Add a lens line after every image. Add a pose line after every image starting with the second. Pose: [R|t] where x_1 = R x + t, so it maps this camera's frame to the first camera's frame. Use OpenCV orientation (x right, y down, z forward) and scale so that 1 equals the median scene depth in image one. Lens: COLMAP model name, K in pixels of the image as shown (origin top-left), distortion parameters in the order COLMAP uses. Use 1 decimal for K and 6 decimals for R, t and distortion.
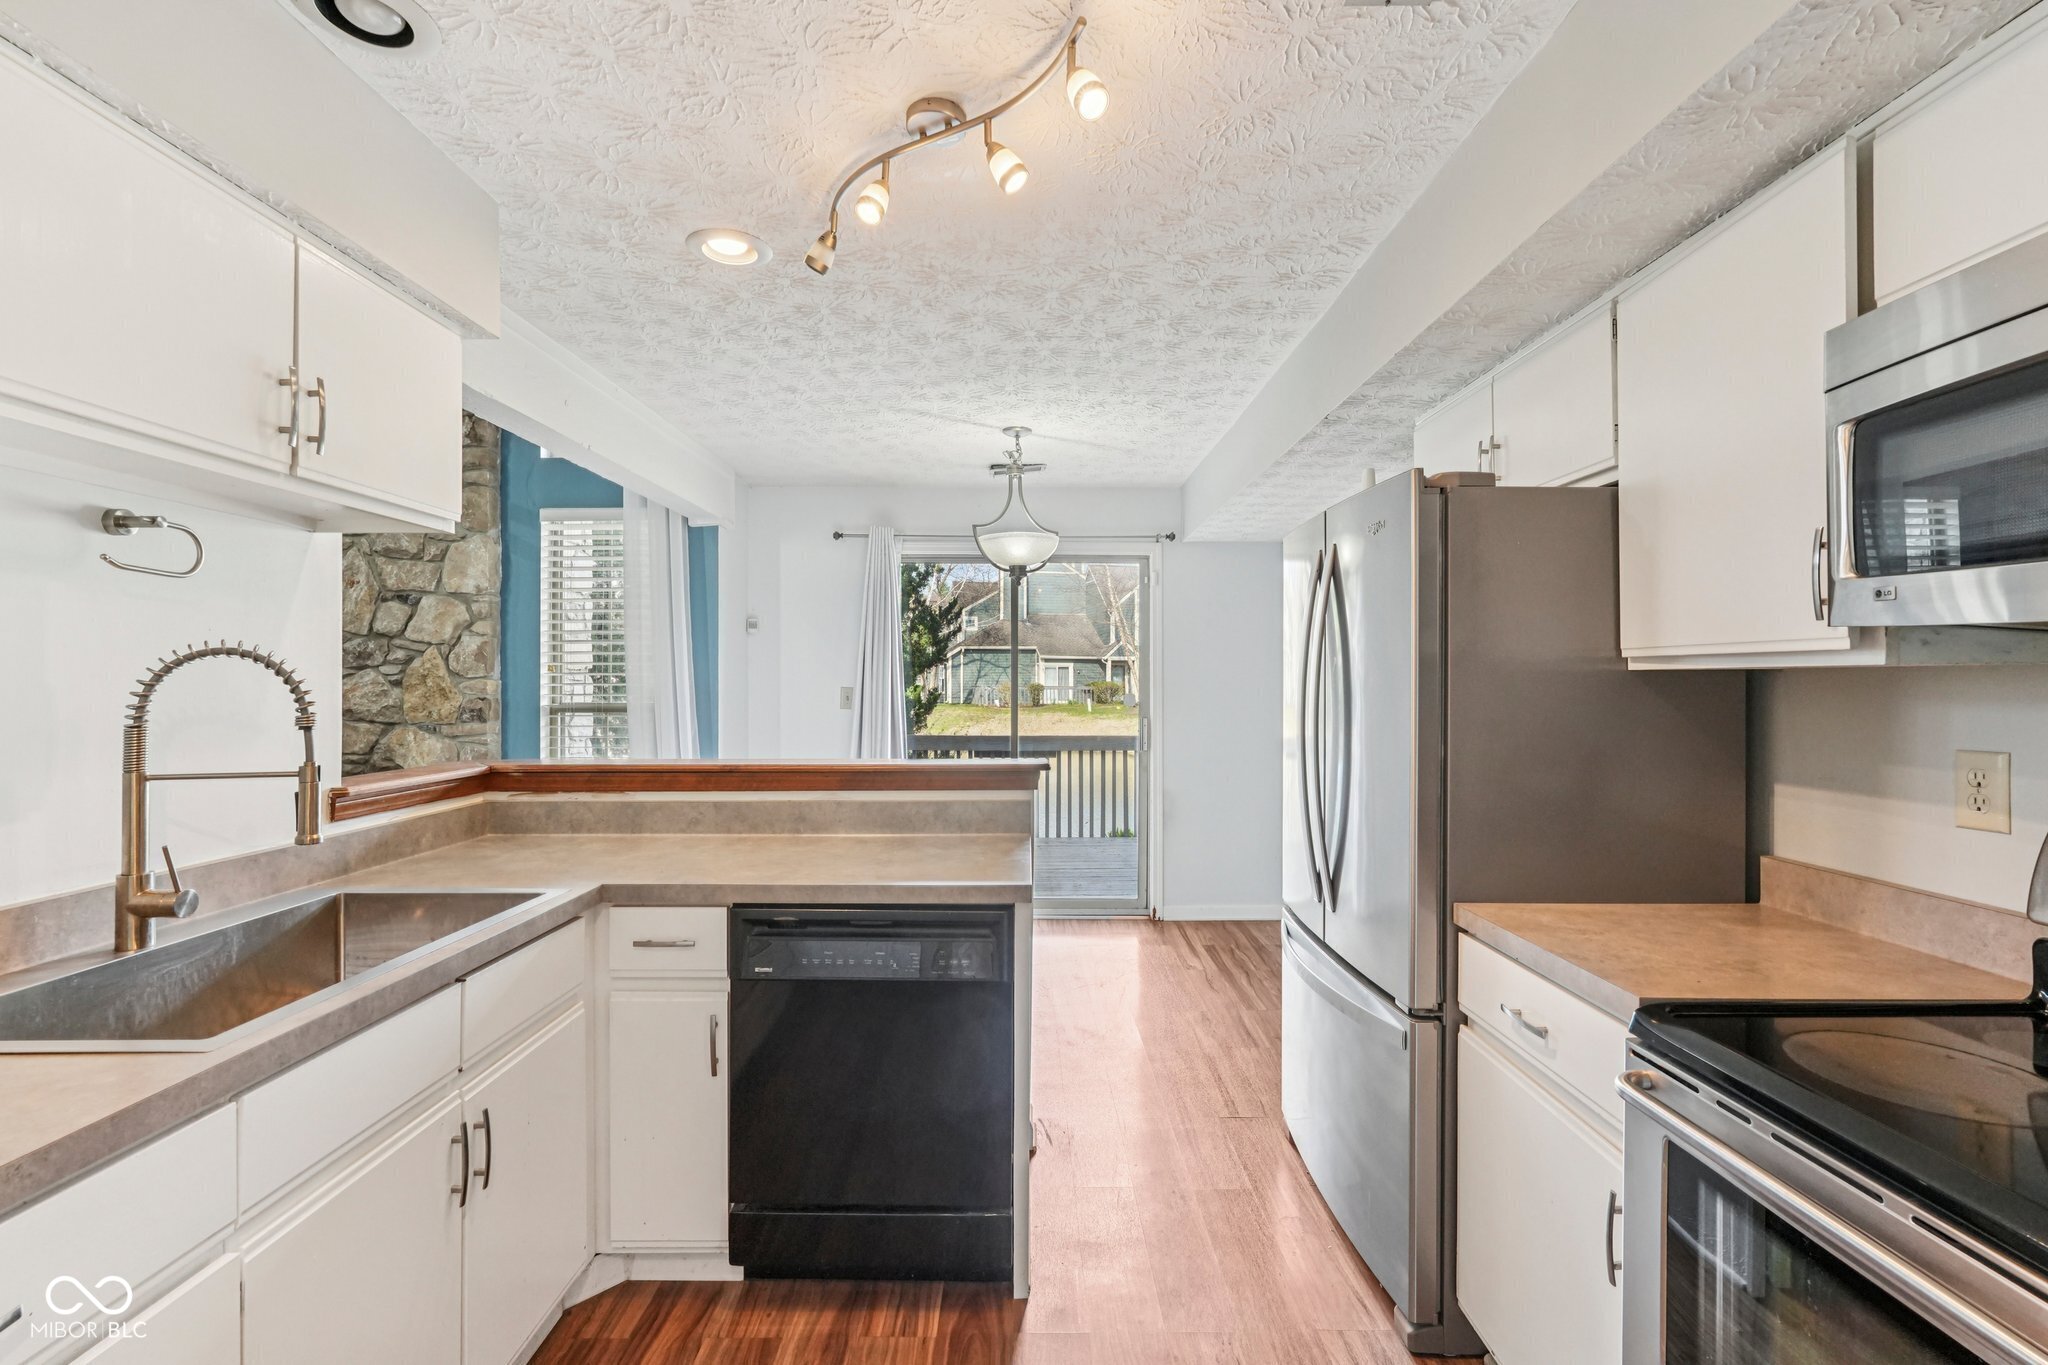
lens RADIAL K [[895.0, 0, 1024.1], [0, 895.0, 673.3], [0, 0, 1]] dist [-0.018383, 0.010492]
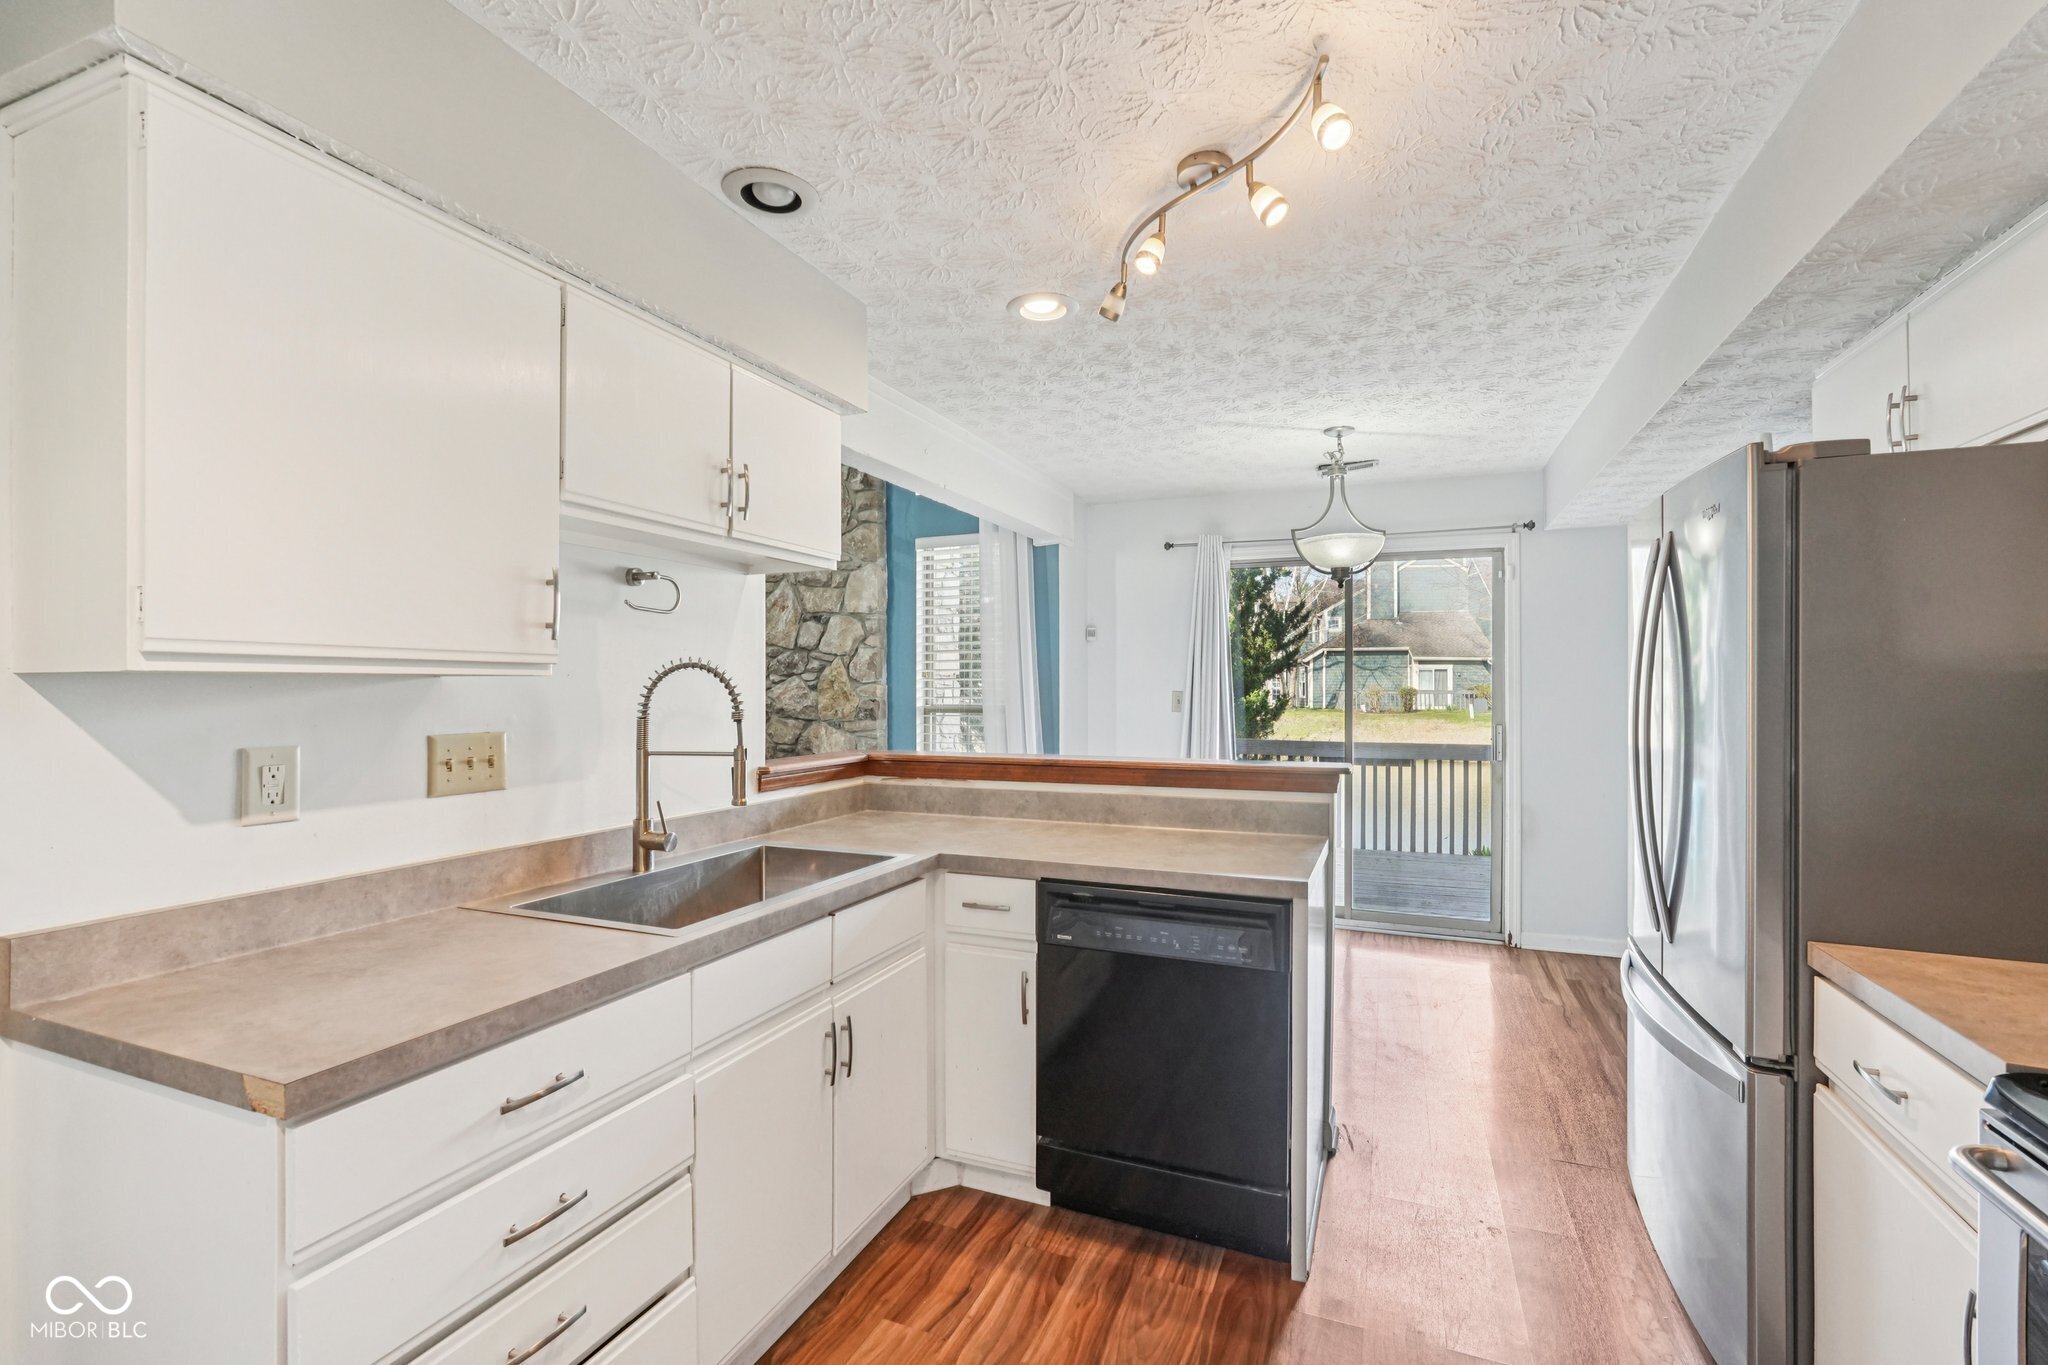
lens RADIAL K [[895.0, 0, 1024.1], [0, 895.0, 673.3], [0, 0, 1]] dist [-0.018383, 0.010492]
pose [[0.922891, -0.006664, -0.385004, 0.081069], [0.004943, 0.999973, -0.005458, -0.000928], [0.385030, 0.003134, 0.922899, -0.063152]]
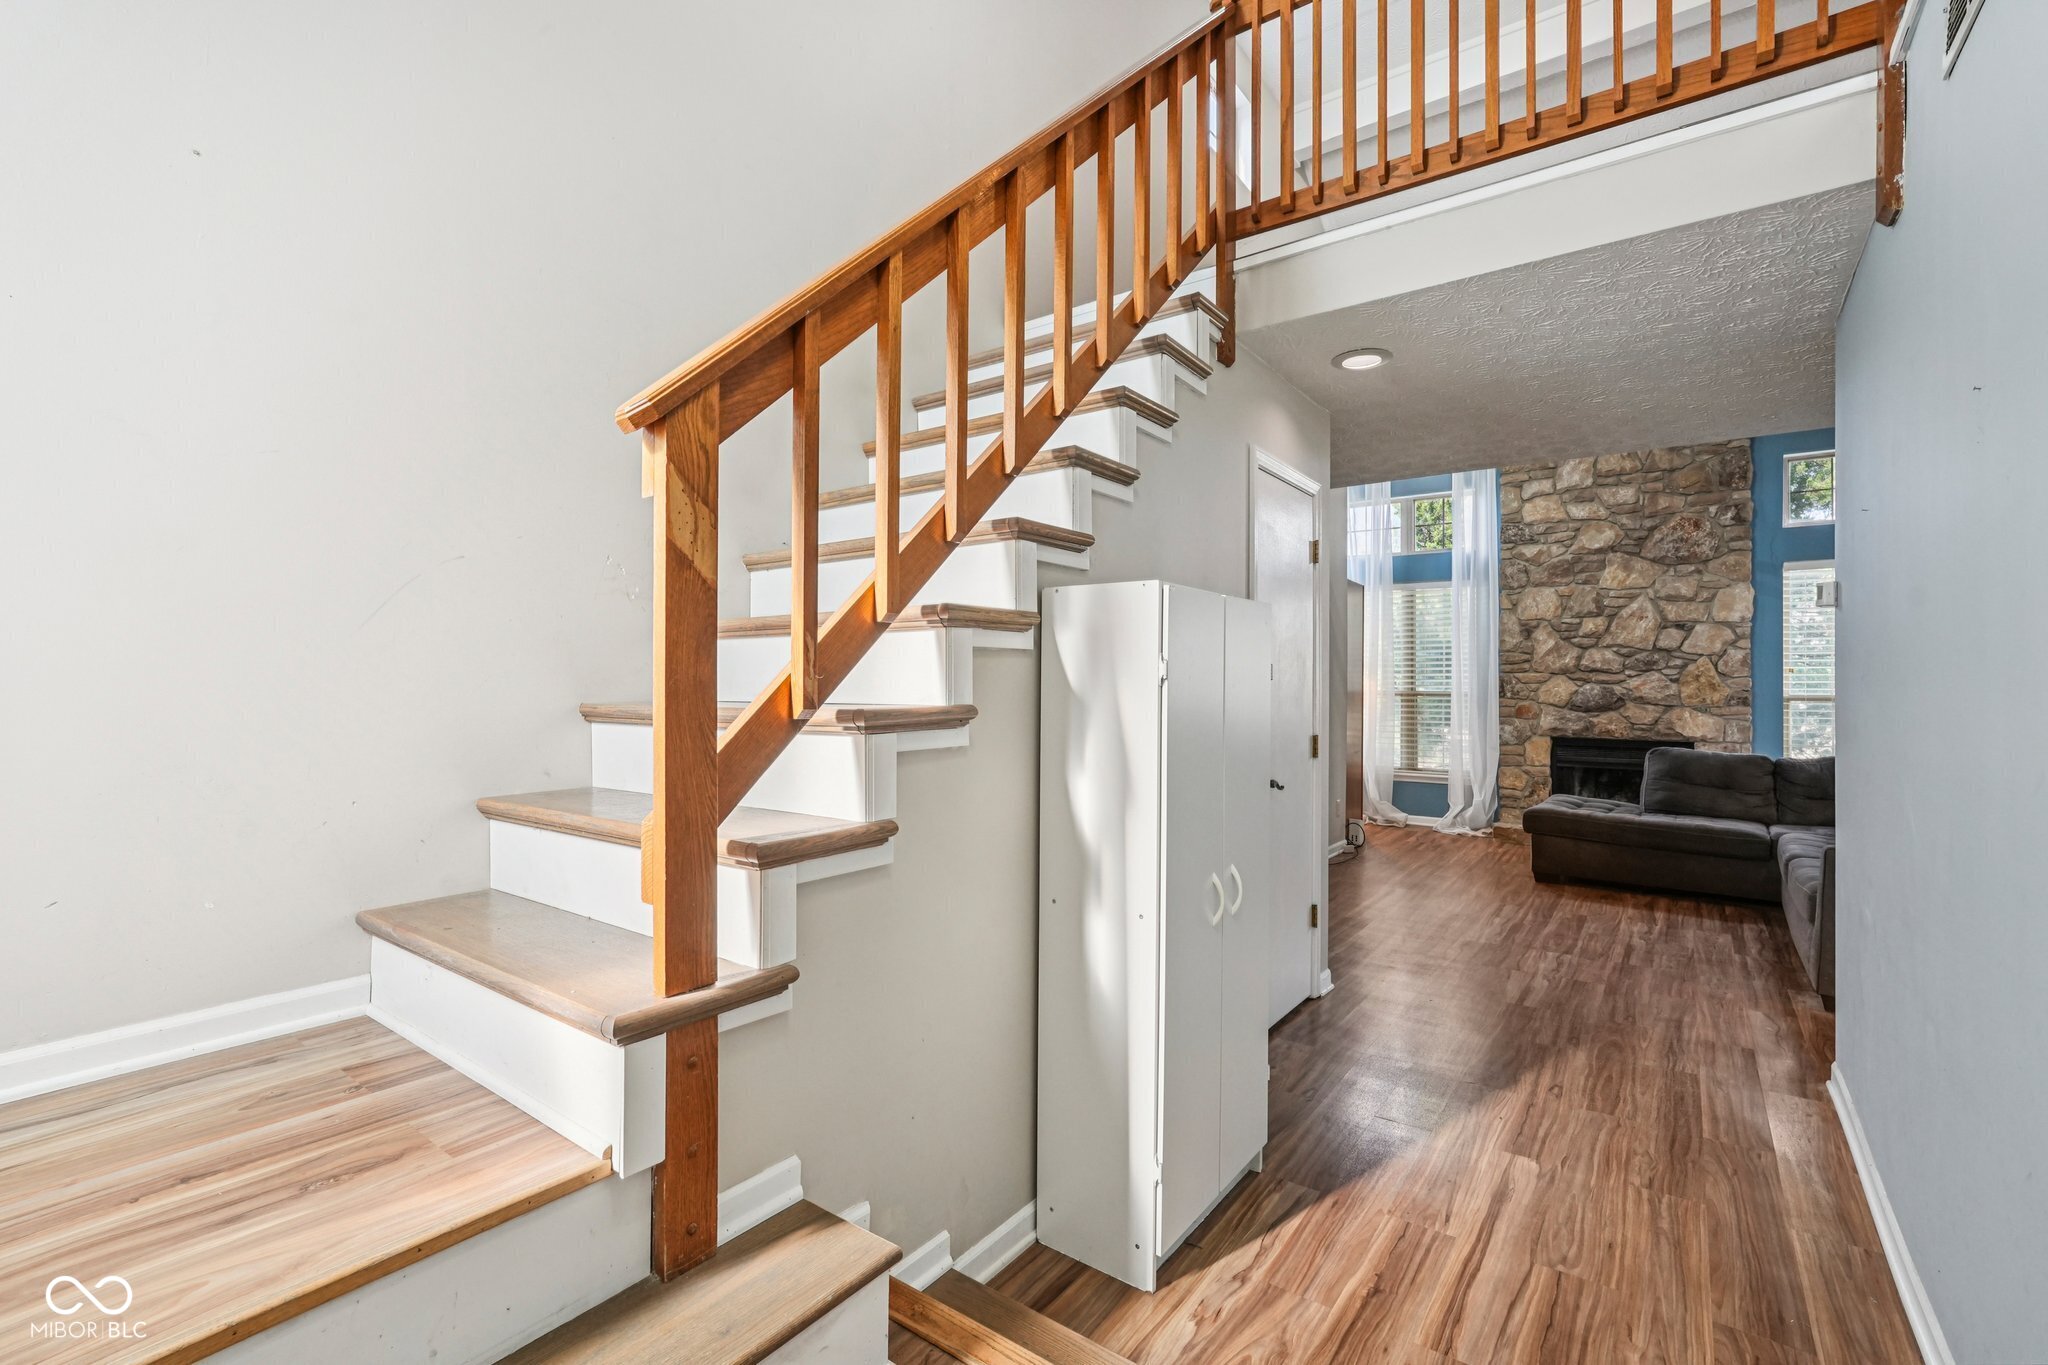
lens RADIAL K [[895.0, 0, 1024.1], [0, 895.0, 673.3], [0, 0, 1]] dist [-0.018383, 0.010492]
pose [[0.802113, -0.003057, -0.597164, -1.328811], [-0.000113, 0.999986, -0.005271, 0.013415], [0.597172, 0.004295, 0.802102, -1.825609]]
